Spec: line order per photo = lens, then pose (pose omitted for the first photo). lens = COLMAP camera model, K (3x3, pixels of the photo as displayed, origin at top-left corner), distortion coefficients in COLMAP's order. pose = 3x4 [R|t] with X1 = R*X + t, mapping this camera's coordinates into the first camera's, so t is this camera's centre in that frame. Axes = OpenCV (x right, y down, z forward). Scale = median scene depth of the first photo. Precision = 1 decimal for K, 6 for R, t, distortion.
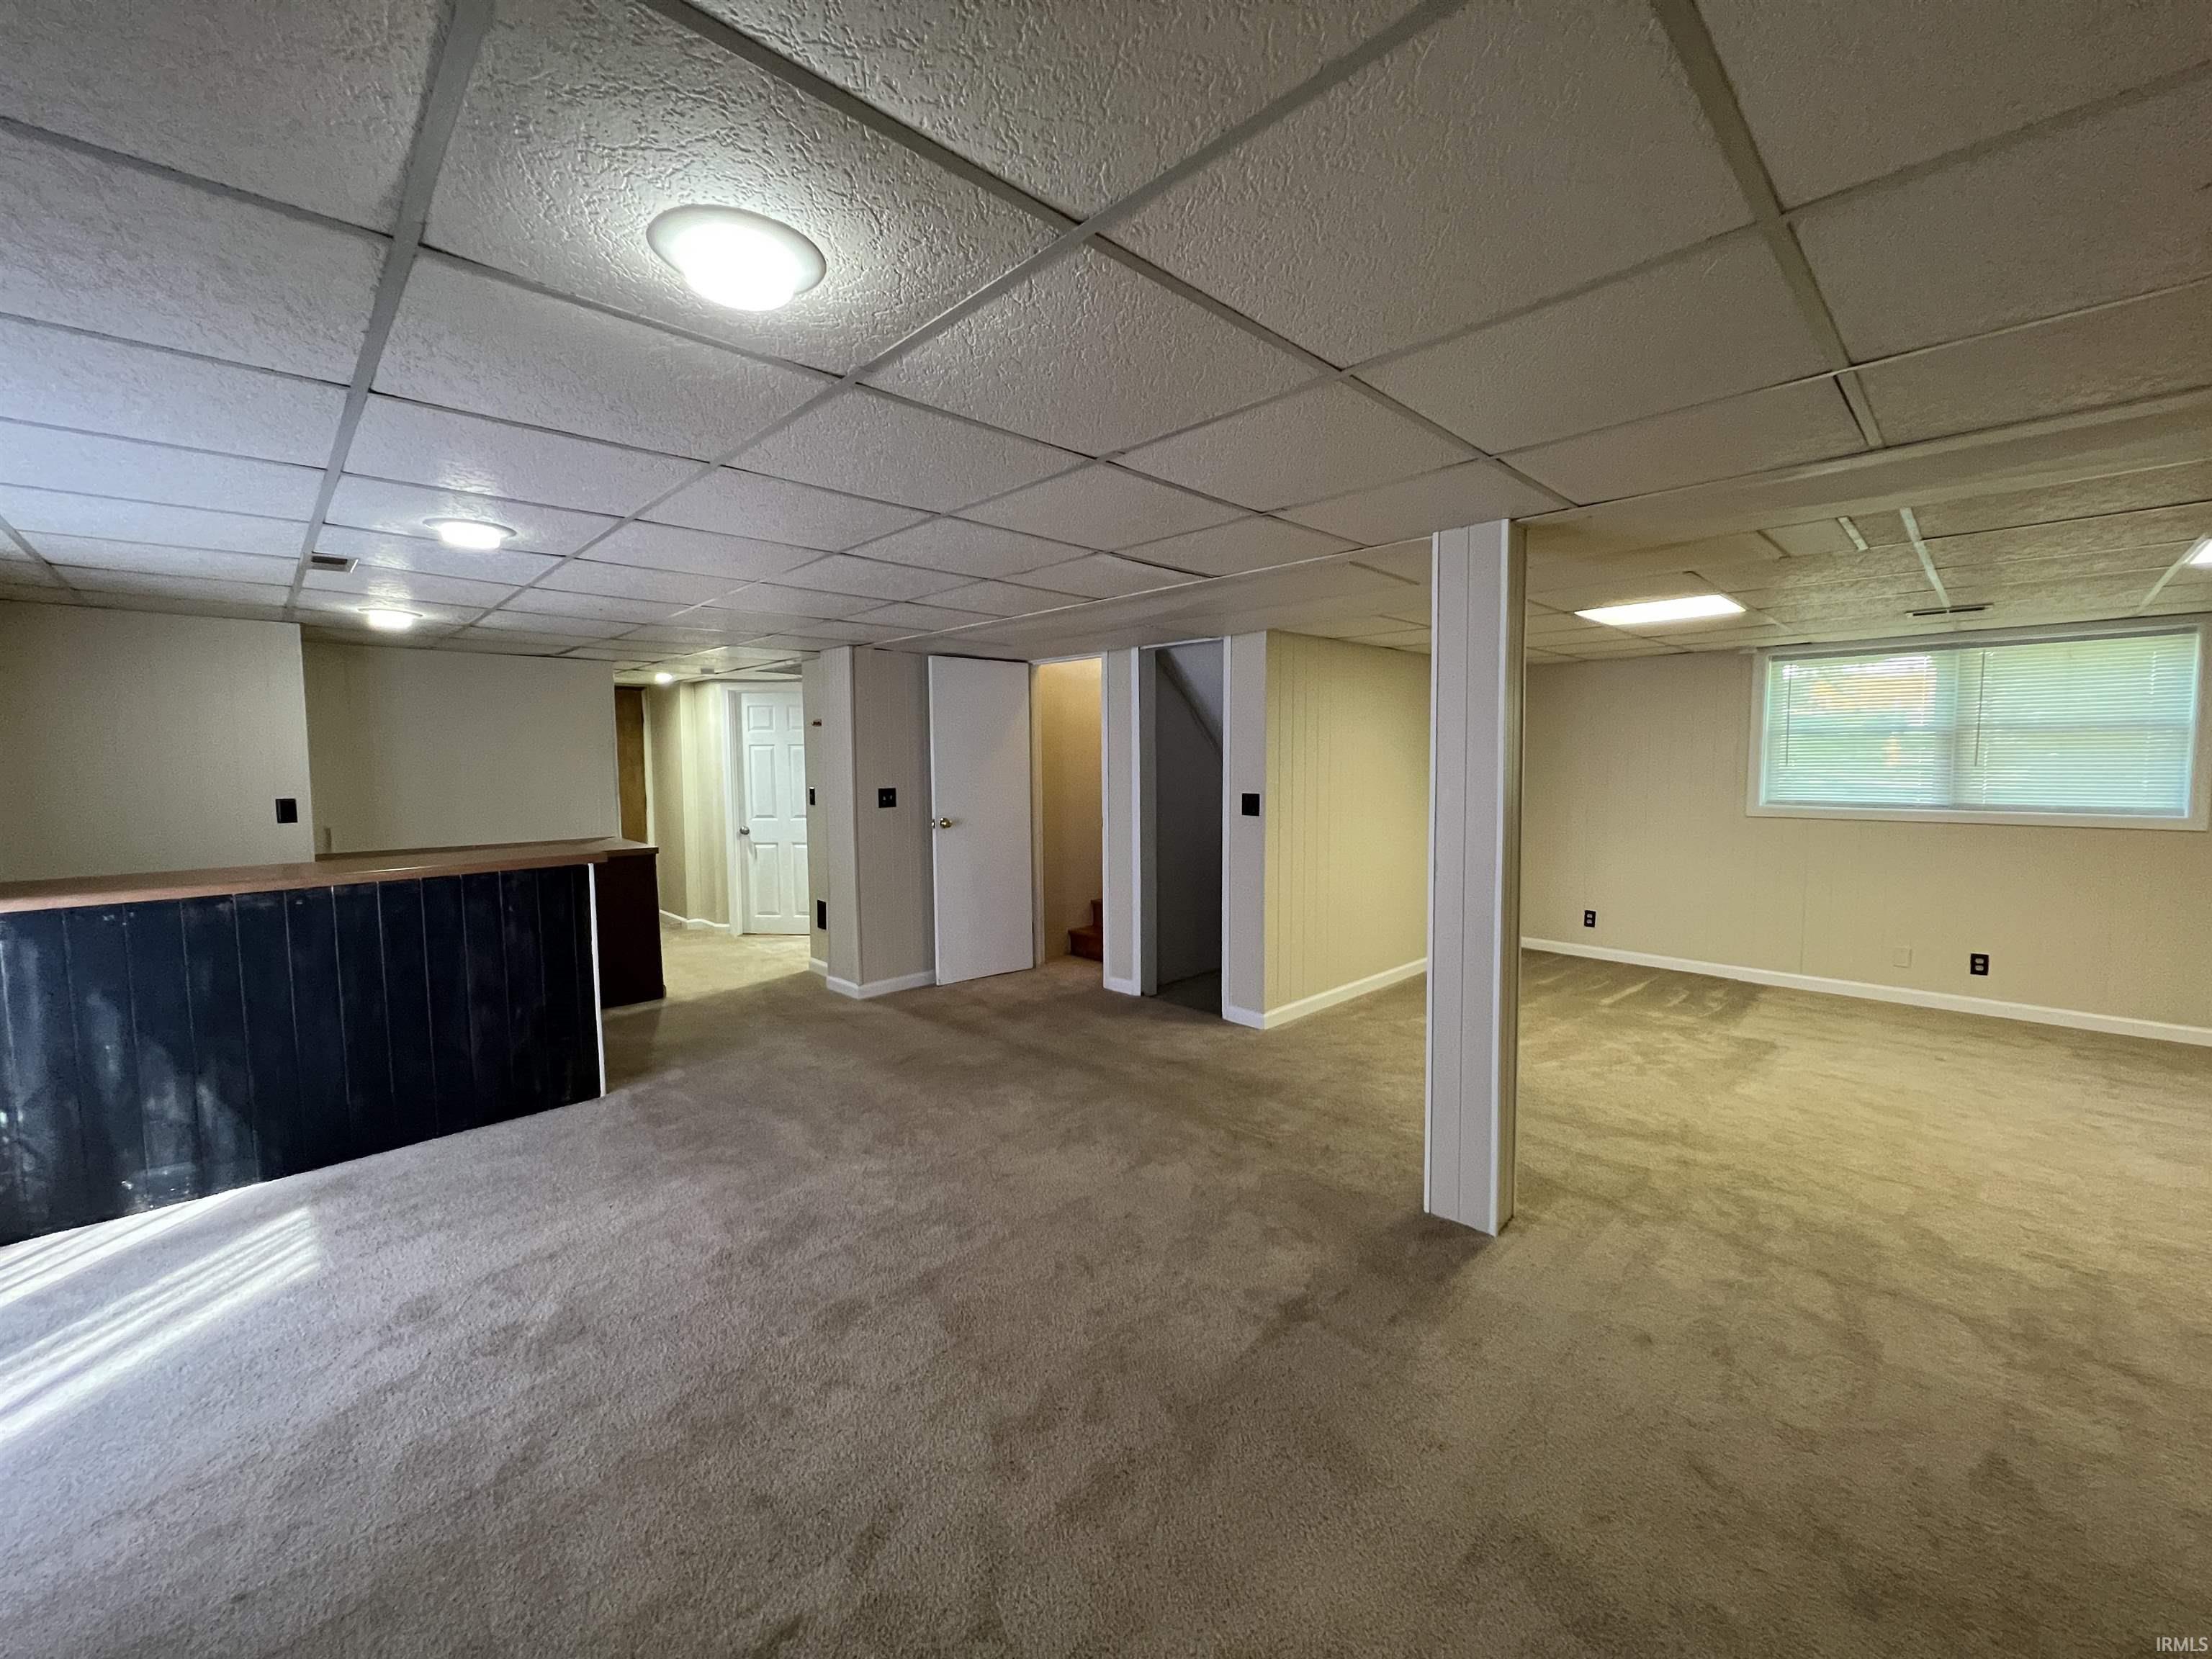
lens RADIAL K [[885.3, 0, 1106.7], [0, 885.3, 823.9], [0, 0, 1]] dist [0.000177, 0.000507]
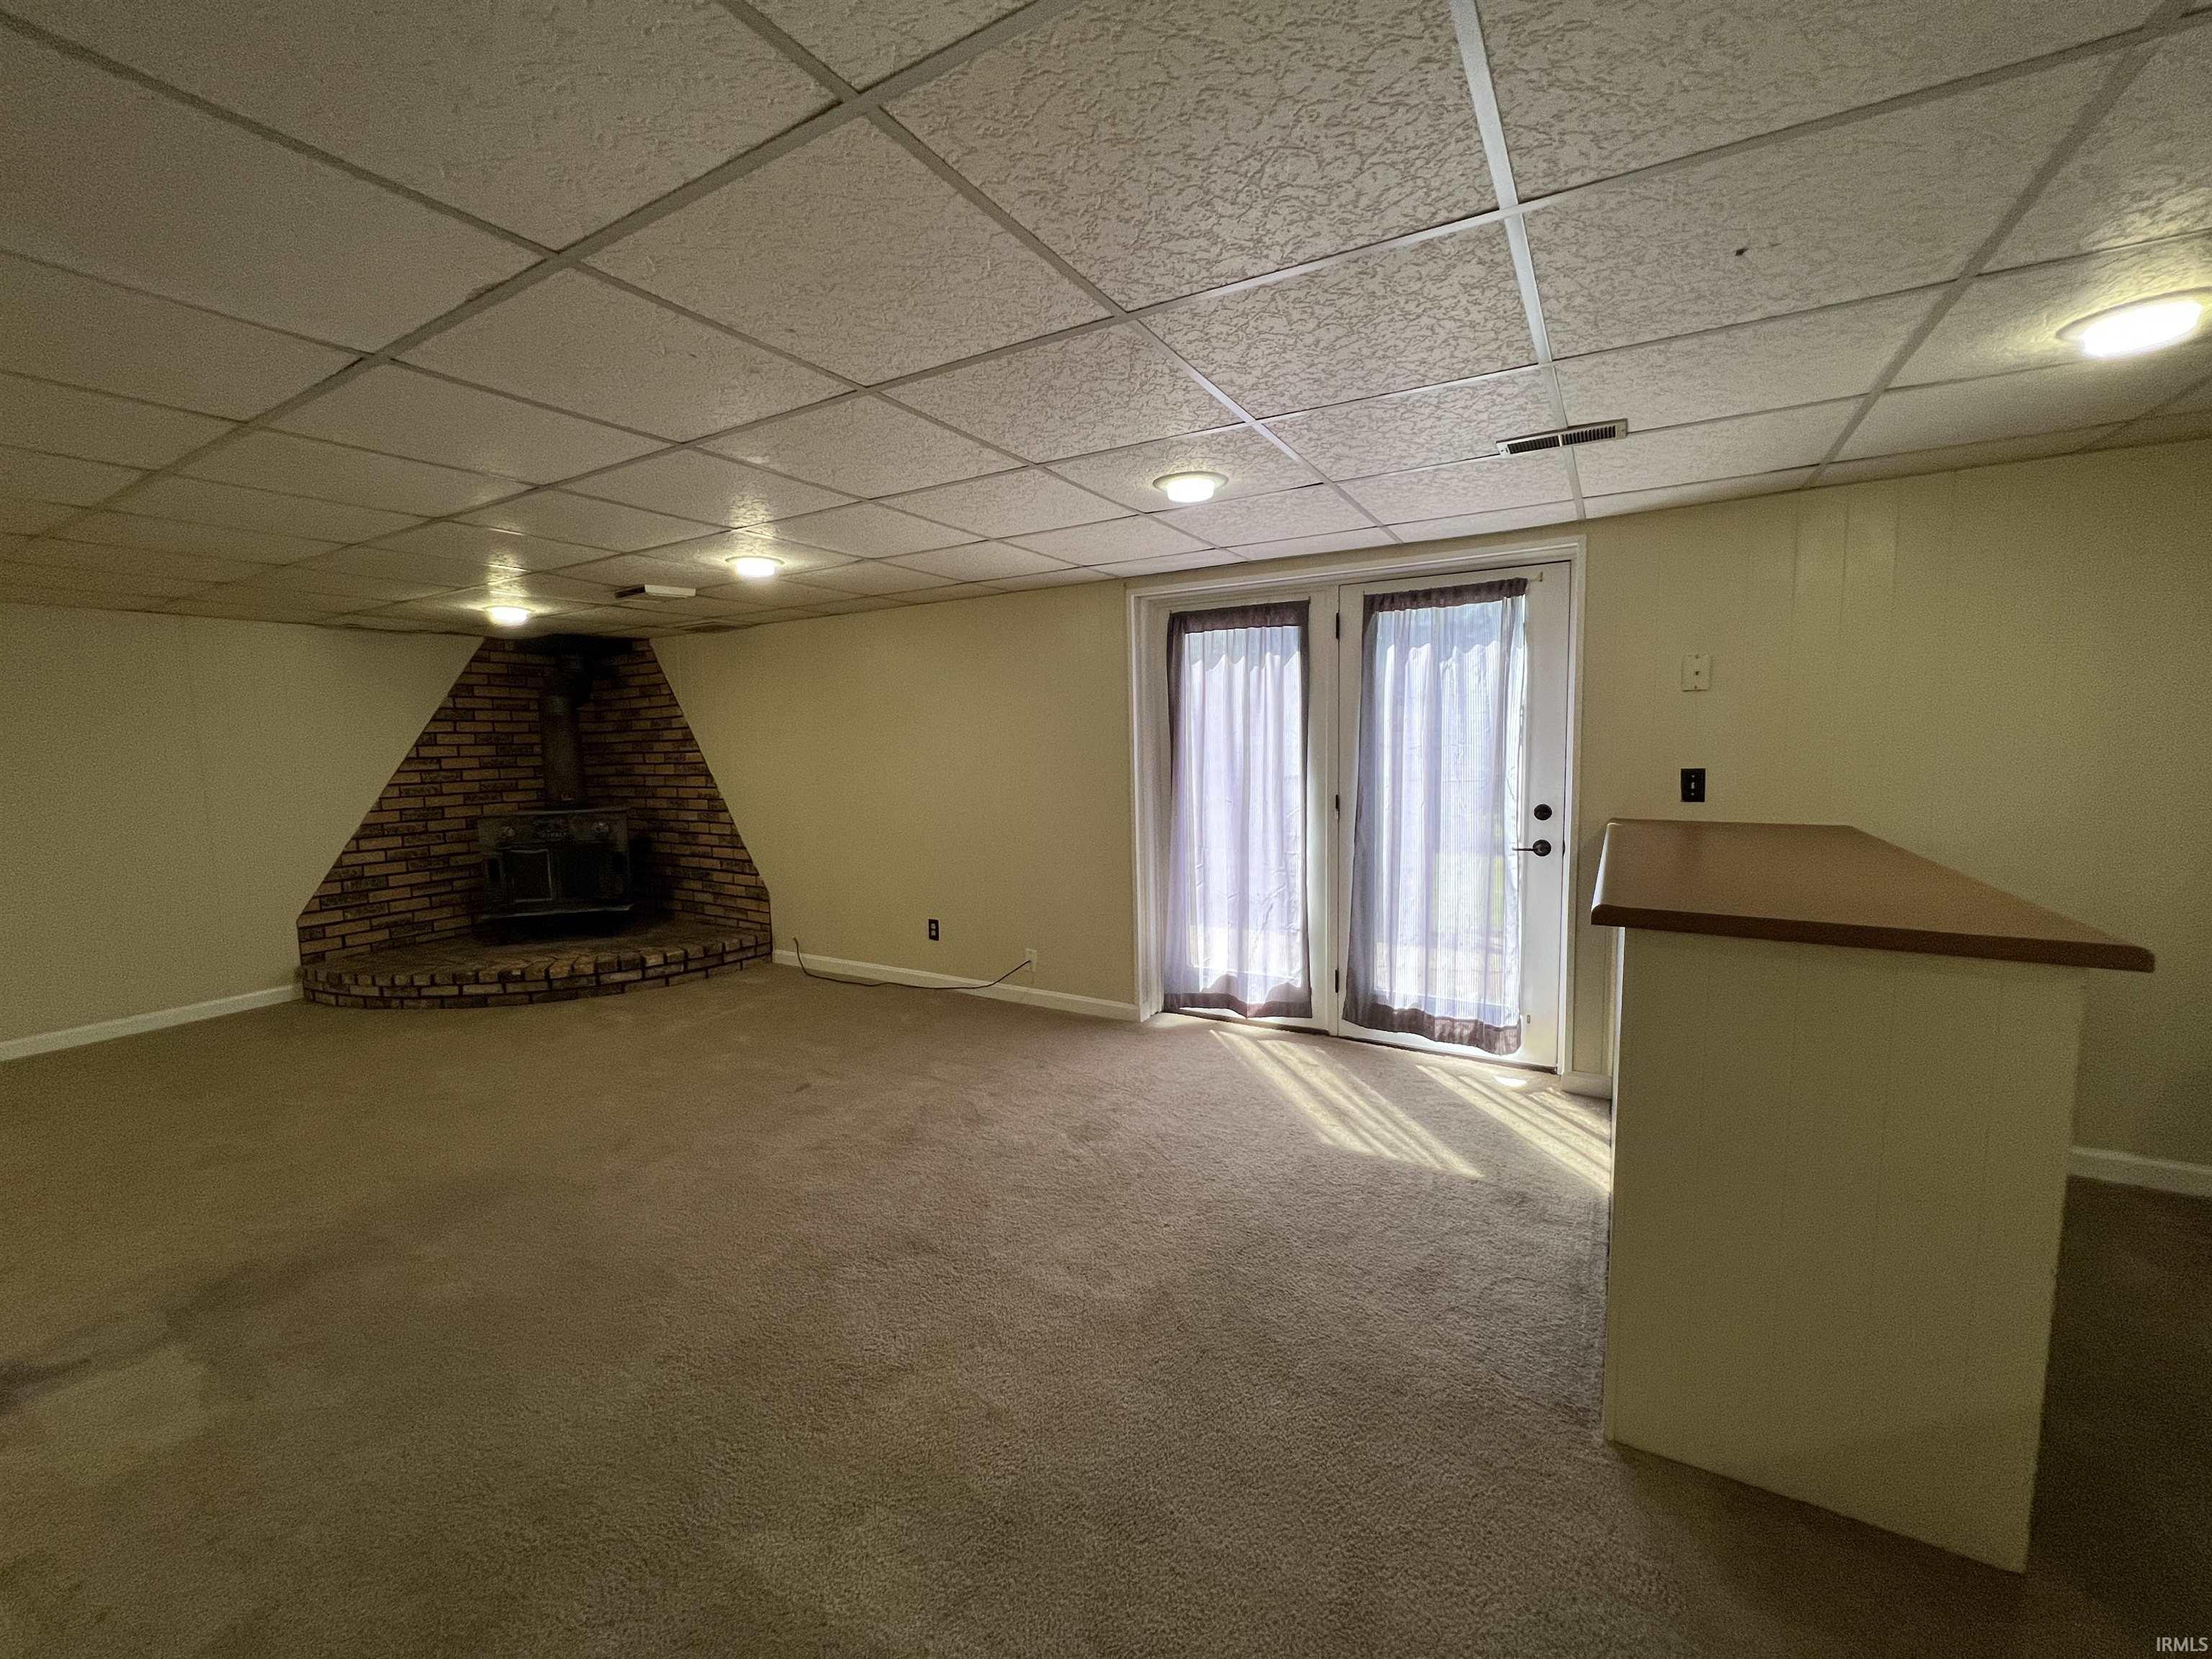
lens RADIAL K [[885.3, 0, 1106.7], [0, 885.3, 823.9], [0, 0, 1]] dist [0.000177, 0.000507]
pose [[-0.965037, 0.050463, -0.257208, -0.248534], [0.006898, 0.985842, 0.167535, -0.085458], [0.262021, 0.159904, -0.951723, 1.463411]]
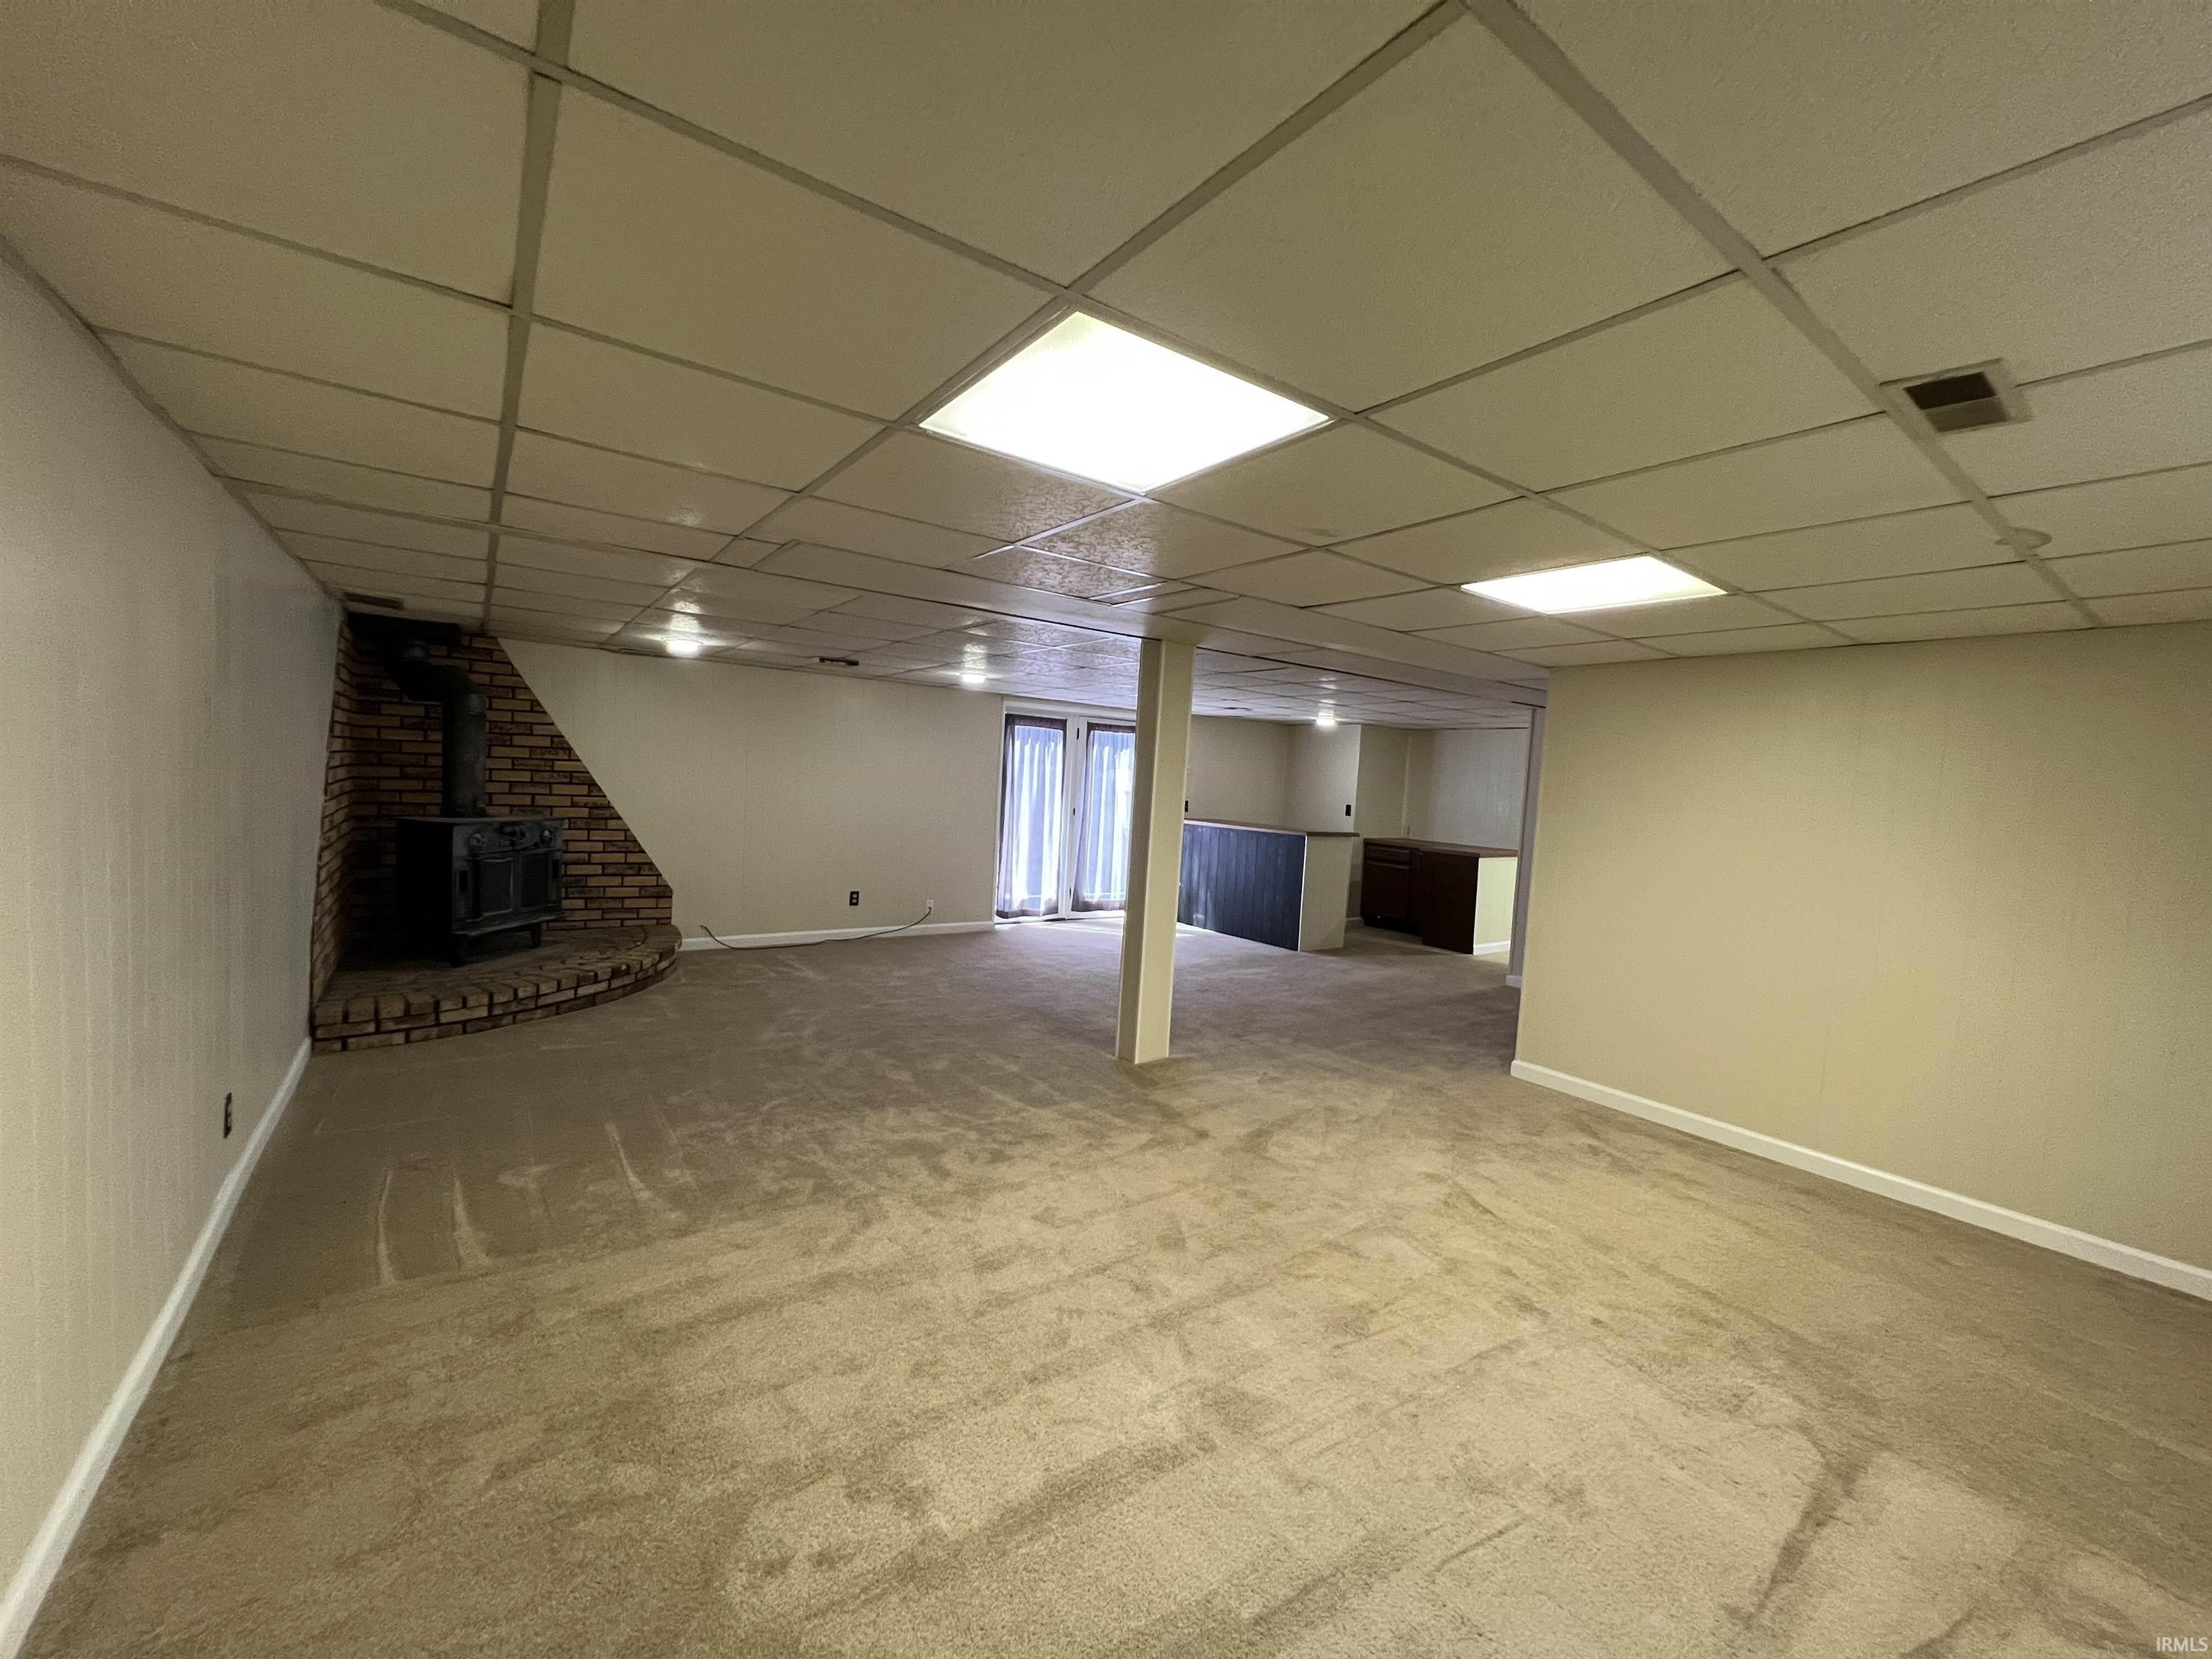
lens RADIAL K [[885.3, 0, 1106.7], [0, 885.3, 823.9], [0, 0, 1]] dist [0.000177, 0.000507]
pose [[-0.148953, 0.048646, -0.987647, 1.633798], [-0.124544, 0.989913, 0.067541, -0.068577], [0.980970, 0.133066, -0.141391, 0.910831]]
